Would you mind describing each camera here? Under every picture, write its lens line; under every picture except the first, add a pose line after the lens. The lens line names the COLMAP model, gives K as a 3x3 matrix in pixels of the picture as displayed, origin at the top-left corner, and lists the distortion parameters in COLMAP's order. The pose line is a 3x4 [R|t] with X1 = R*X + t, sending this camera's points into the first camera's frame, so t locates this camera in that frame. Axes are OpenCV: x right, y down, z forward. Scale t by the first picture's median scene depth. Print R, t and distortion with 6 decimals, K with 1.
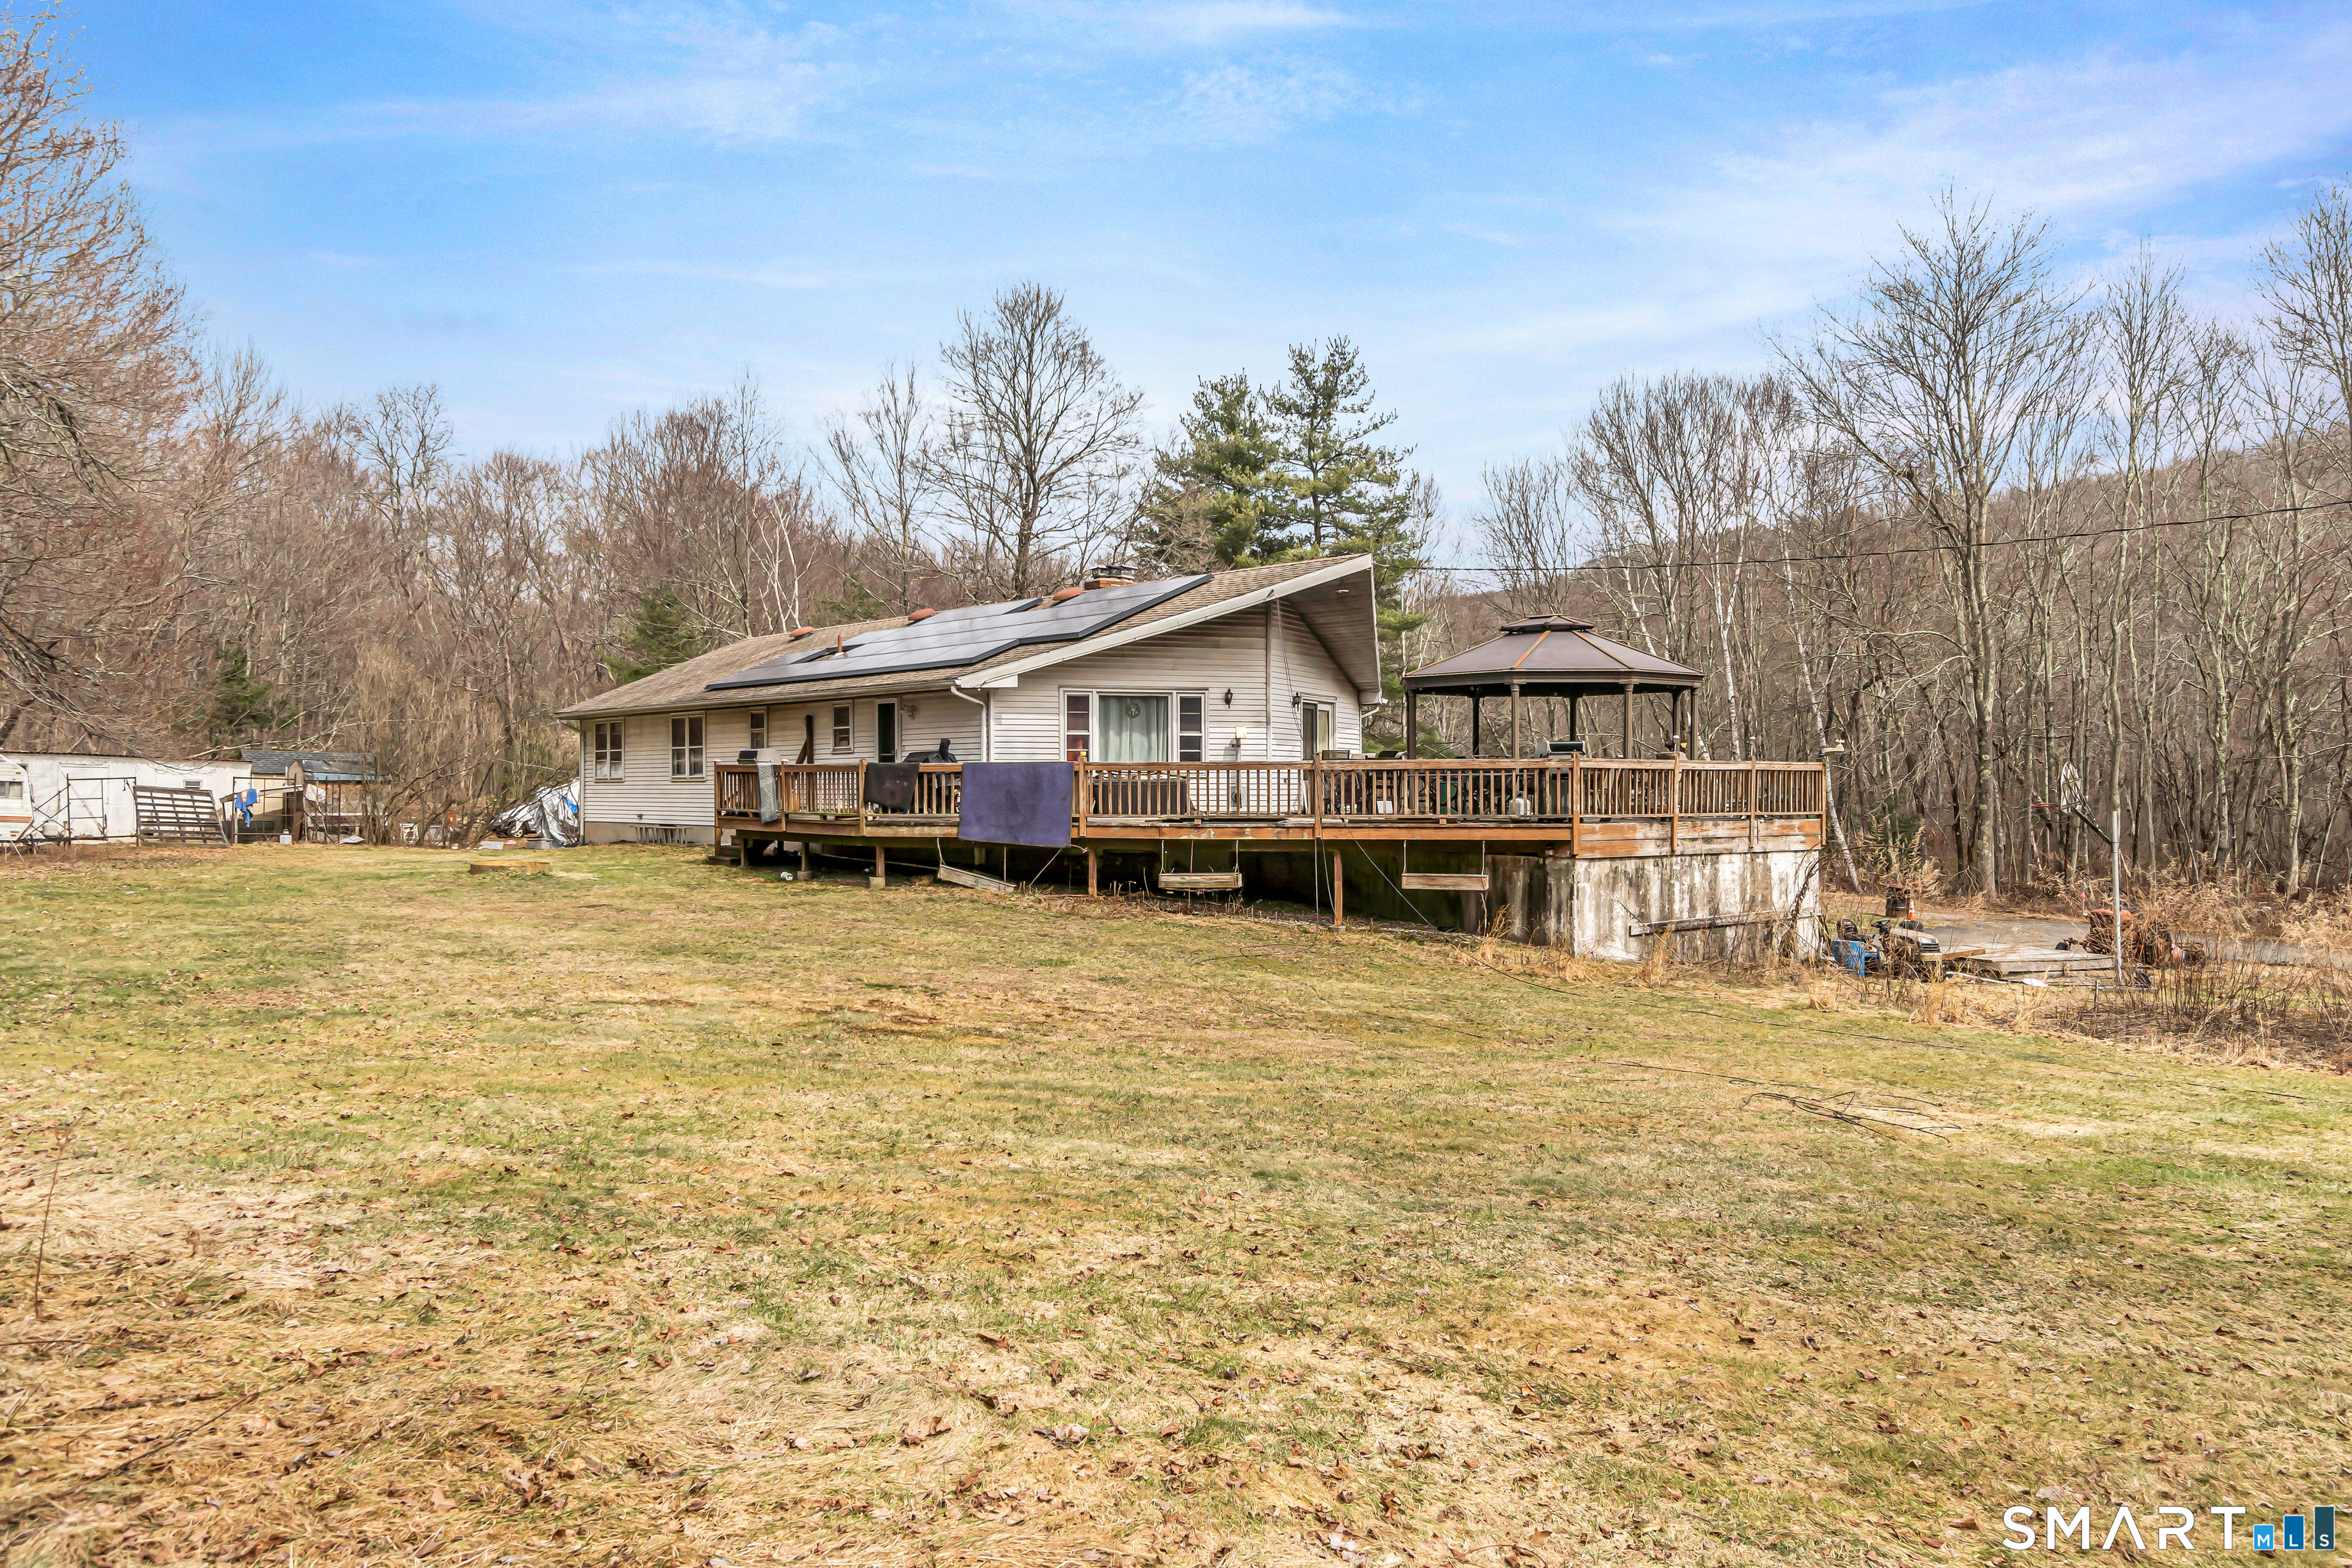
lens RADIAL K [[1790.0, 0, 1176.0], [0, 1790.0, 784.0], [0, 0, 1]] dist [0.045905, 0.003027]
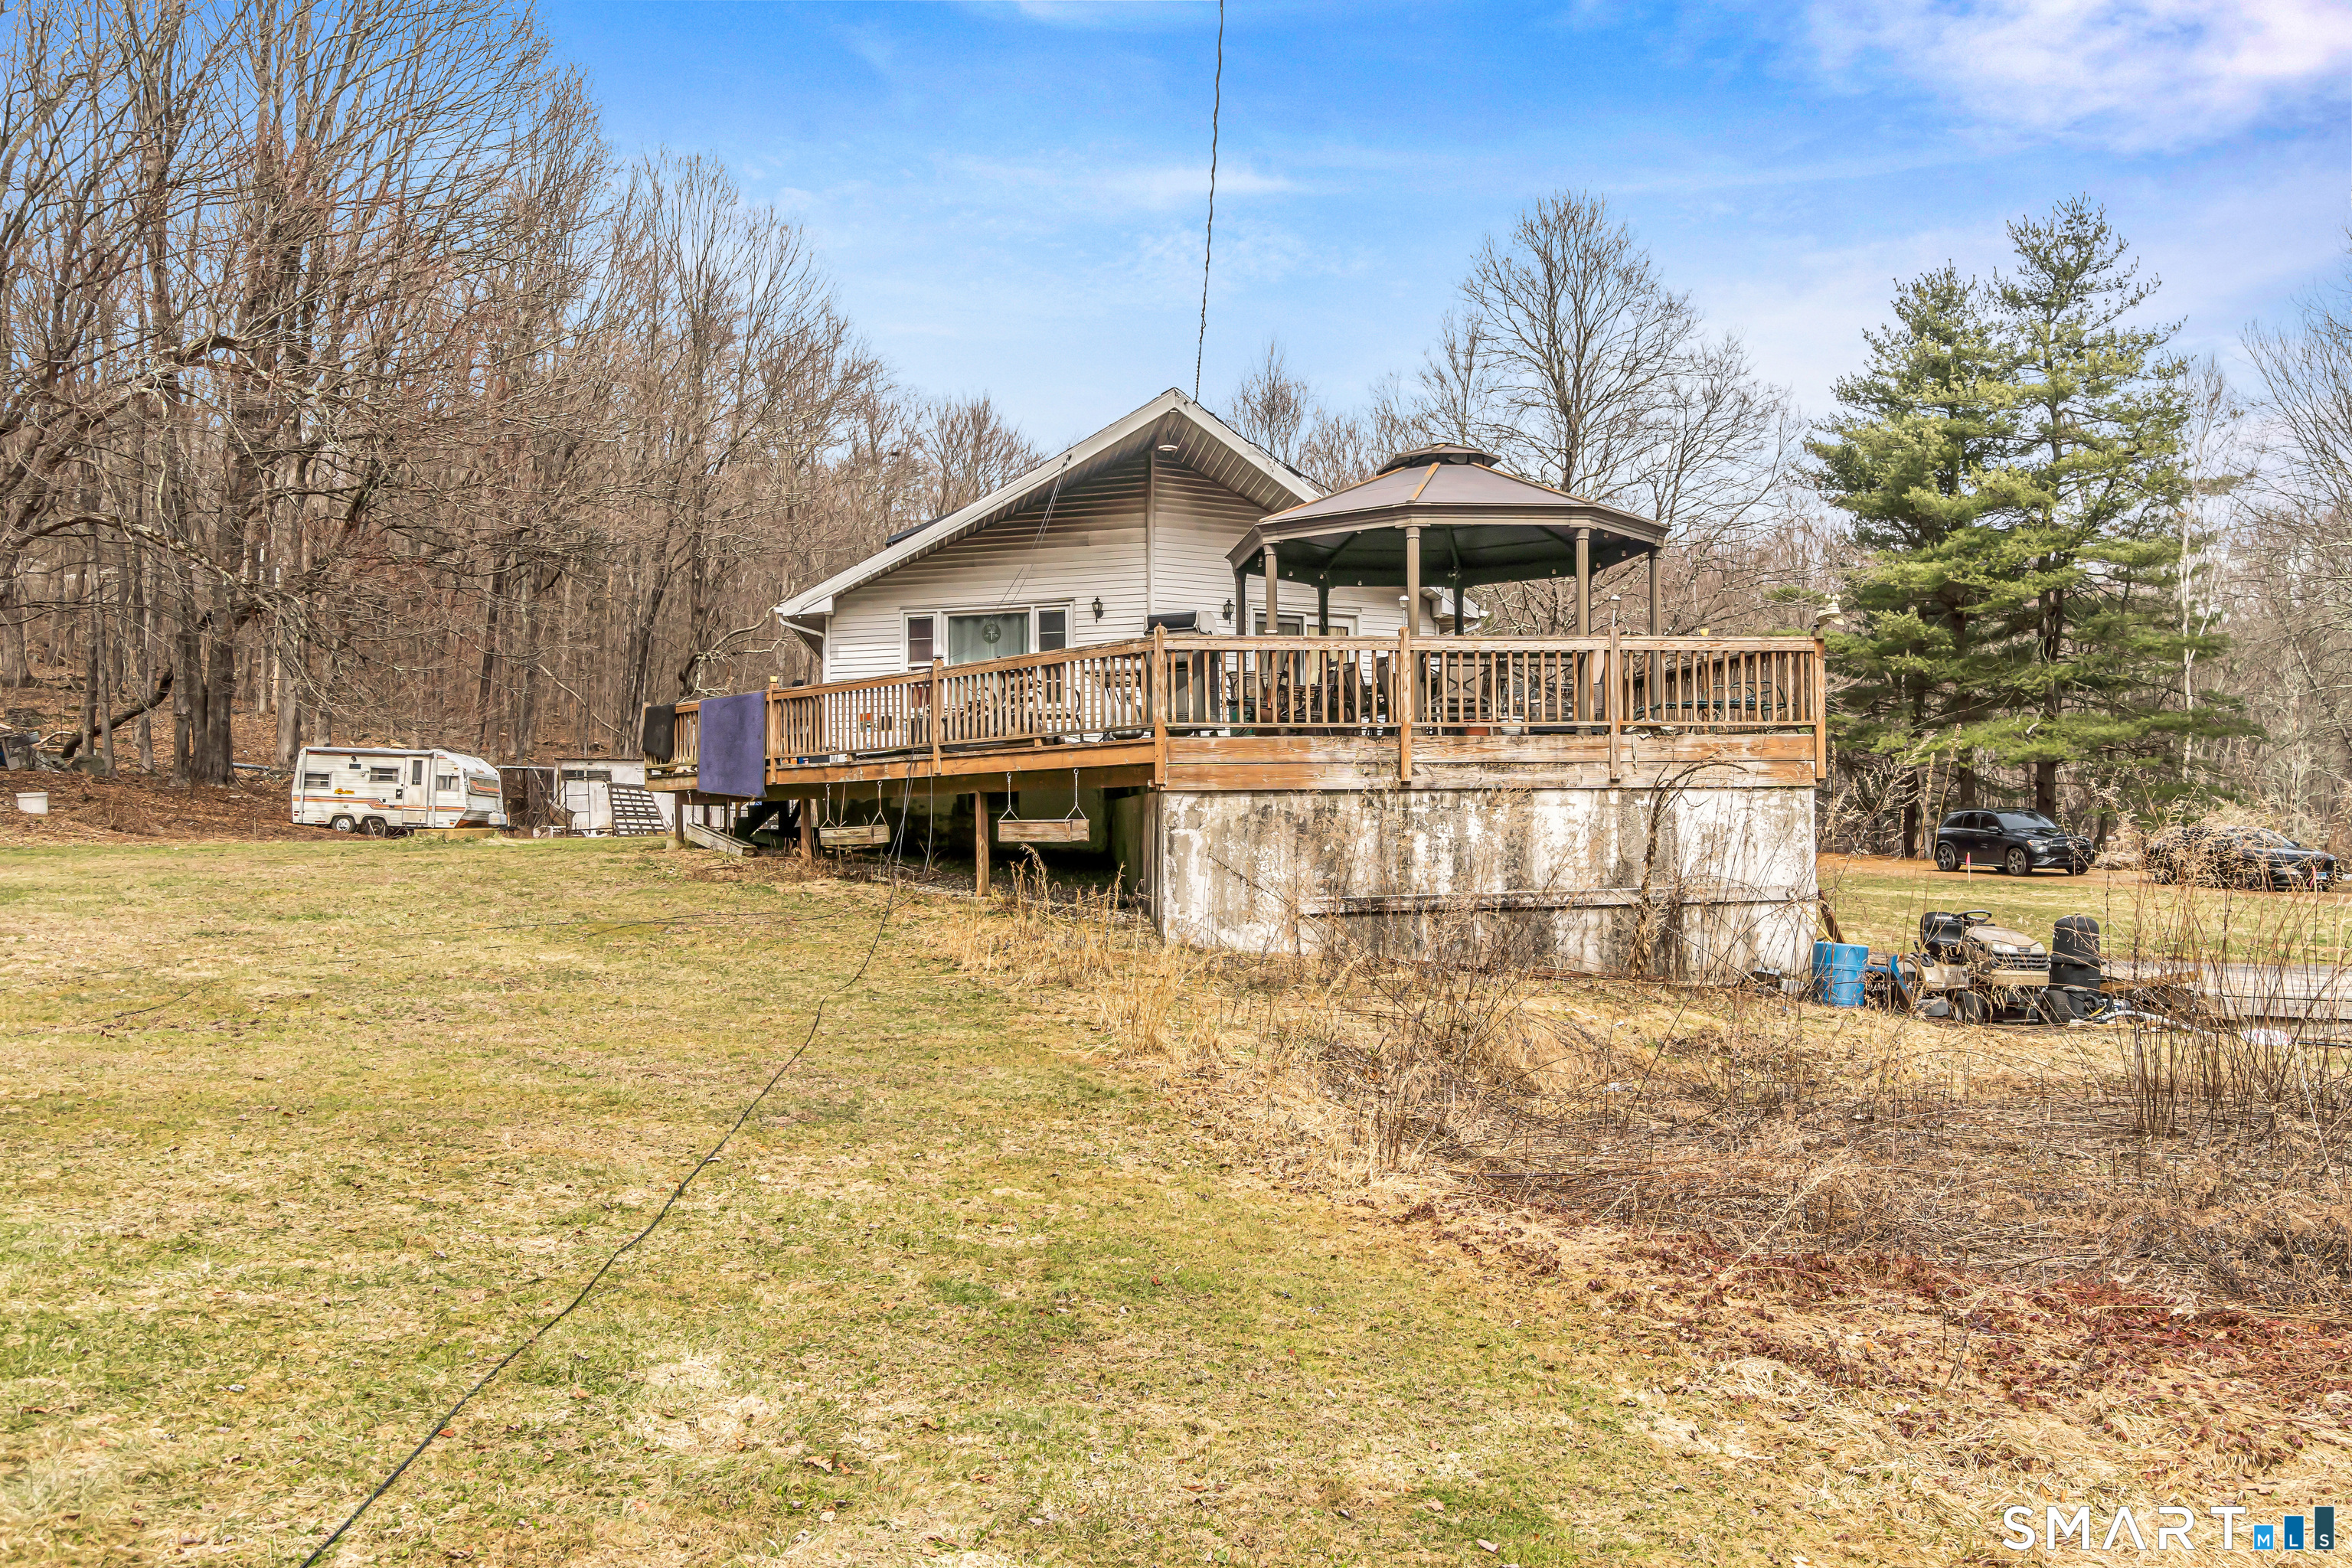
lens RADIAL K [[1790.0, 0, 1176.0], [0, 1790.0, 784.0], [0, 0, 1]] dist [0.045905, 0.003027]
pose [[0.853156, -0.020014, -0.521272, 0.472562], [0.011516, 0.999743, -0.019536, 0.043417], [0.521529, 0.010664, 0.853167, 0.380021]]
